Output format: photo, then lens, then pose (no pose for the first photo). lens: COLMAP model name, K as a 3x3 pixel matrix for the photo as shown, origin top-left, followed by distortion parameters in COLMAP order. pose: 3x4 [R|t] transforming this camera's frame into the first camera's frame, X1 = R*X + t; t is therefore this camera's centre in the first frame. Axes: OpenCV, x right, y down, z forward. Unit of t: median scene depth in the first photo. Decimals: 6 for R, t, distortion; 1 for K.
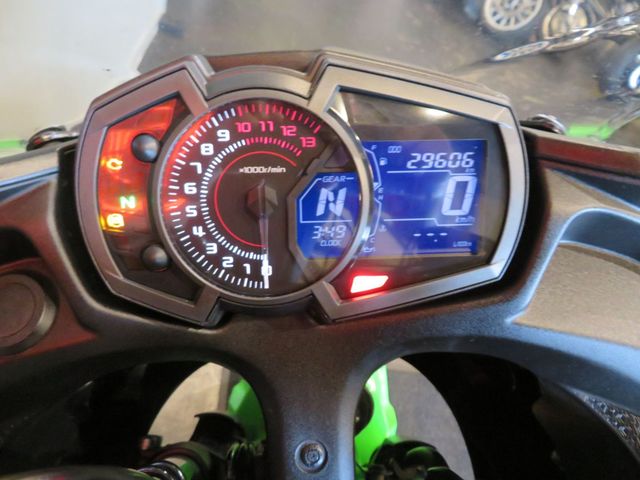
lens RADIAL K [[460.6, 0, 320.7], [0, 460.6, 235.3], [0, 0, 1]] dist [-0.023292, 0.019502]
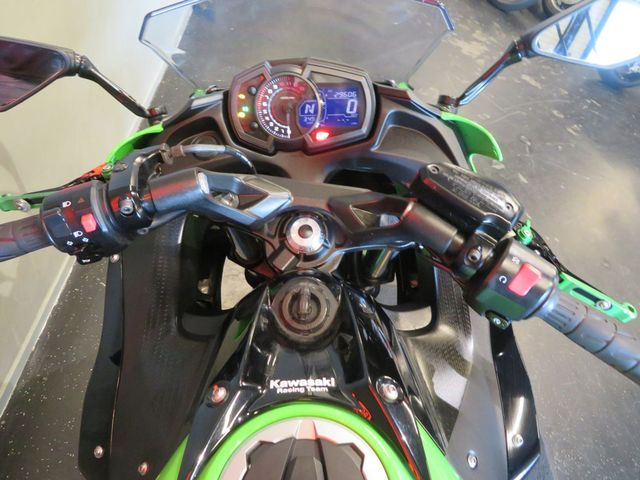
lens RADIAL K [[460.6, 0, 319.4], [0, 460.6, 244.4], [0, 0, 1]] dist [-0.023292, 0.019502]
pose [[0.999831, -0.009965, -0.015420, 0.129680], [0.010863, 0.998181, 0.059299, 0.668500], [0.014801, -0.059457, 0.998121, -2.178287]]
